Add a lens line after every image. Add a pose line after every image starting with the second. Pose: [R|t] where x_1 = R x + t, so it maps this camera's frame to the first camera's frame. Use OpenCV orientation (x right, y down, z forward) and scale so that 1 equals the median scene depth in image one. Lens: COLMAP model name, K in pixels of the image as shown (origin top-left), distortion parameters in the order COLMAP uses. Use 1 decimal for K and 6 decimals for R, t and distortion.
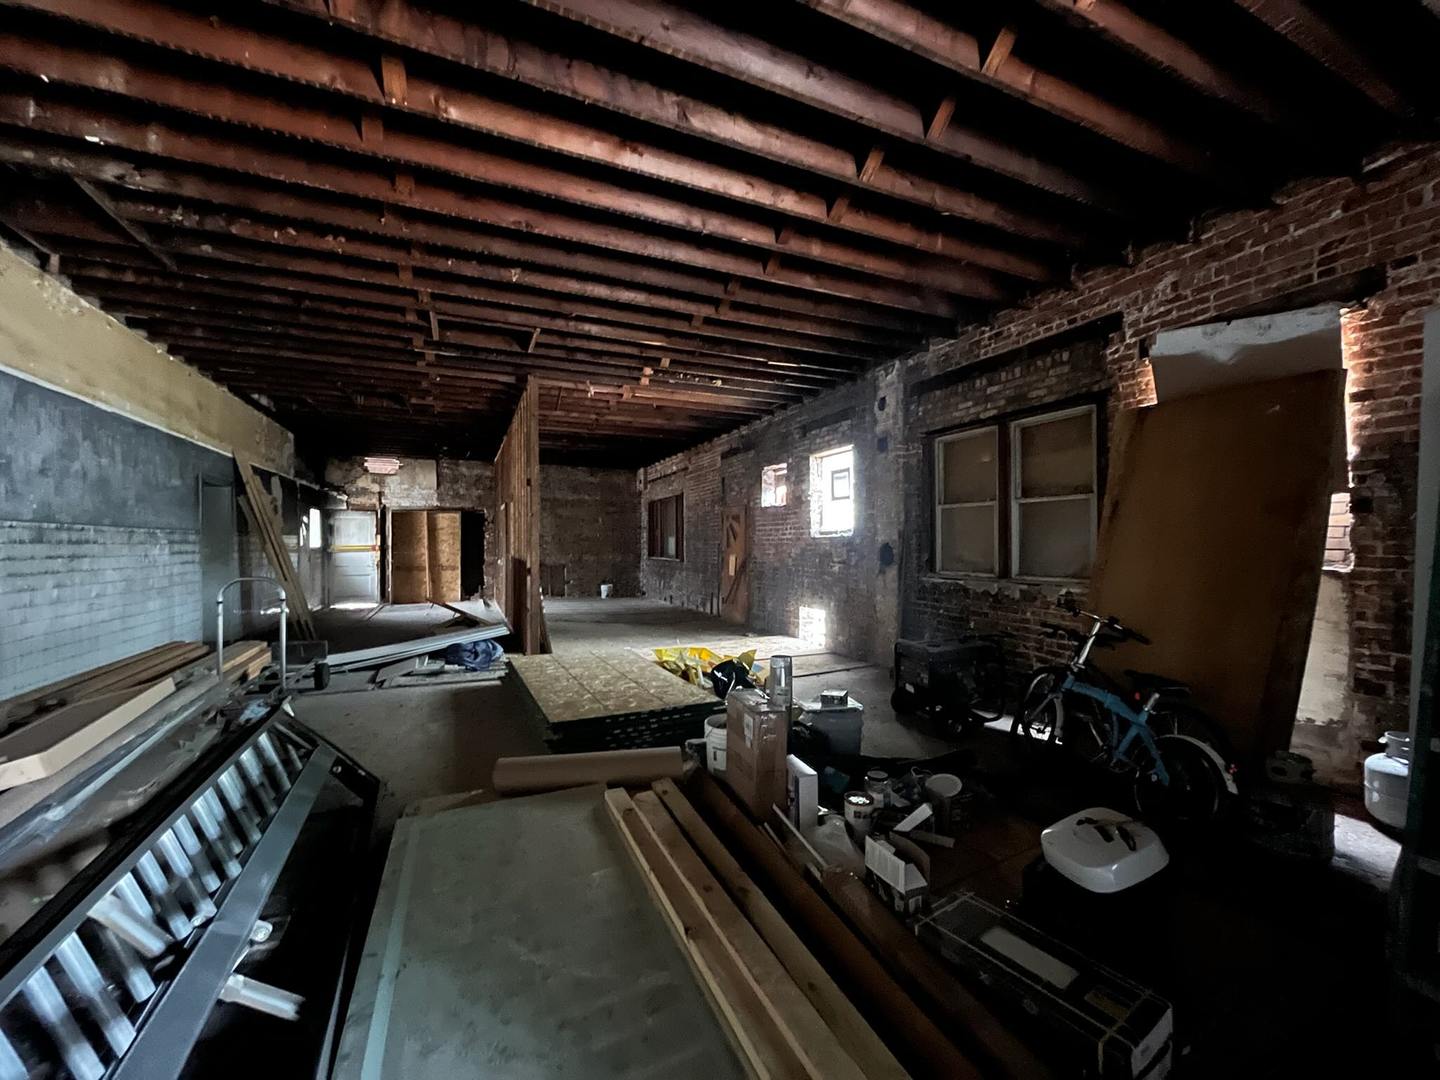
lens RADIAL K [[581.3, 0, 720.0], [0, 581.3, 540.0], [0, 0, 1]] dist [-0.001901, -0.000304]
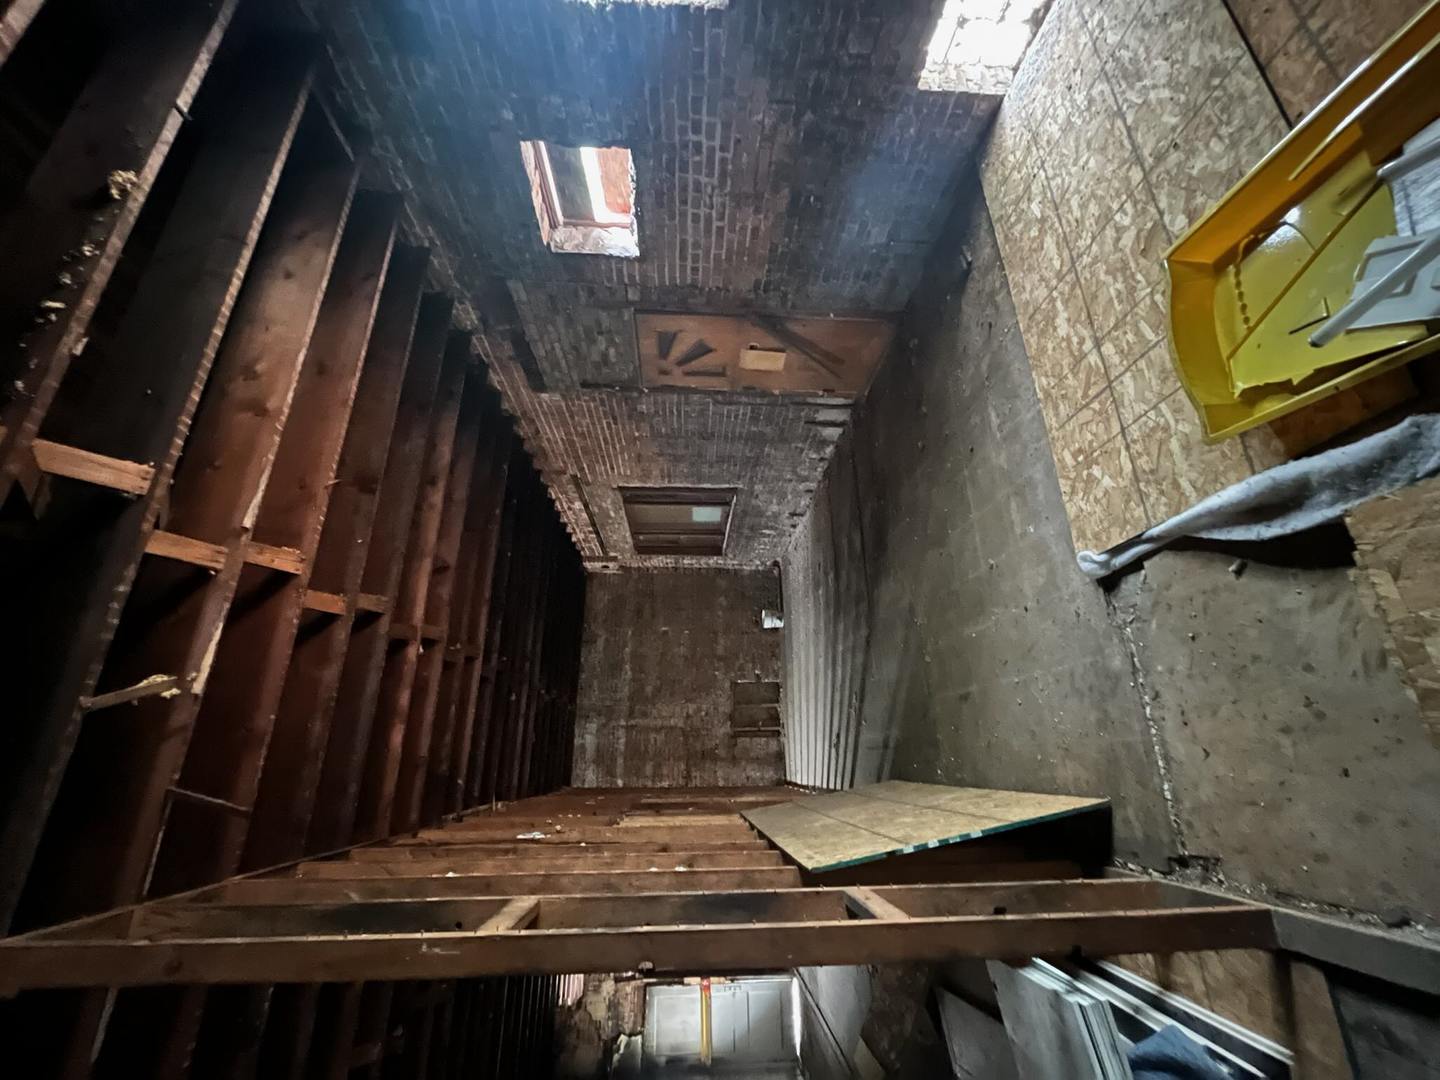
lens RADIAL K [[581.3, 0, 720.0], [0, 581.3, 540.0], [0, 0, 1]] dist [-0.001901, -0.000304]
pose [[0.017004, -0.998109, -0.059071, -0.076830], [0.997887, 0.013235, 0.063617, -0.016182], [-0.062715, -0.060028, 0.996225, 0.402076]]
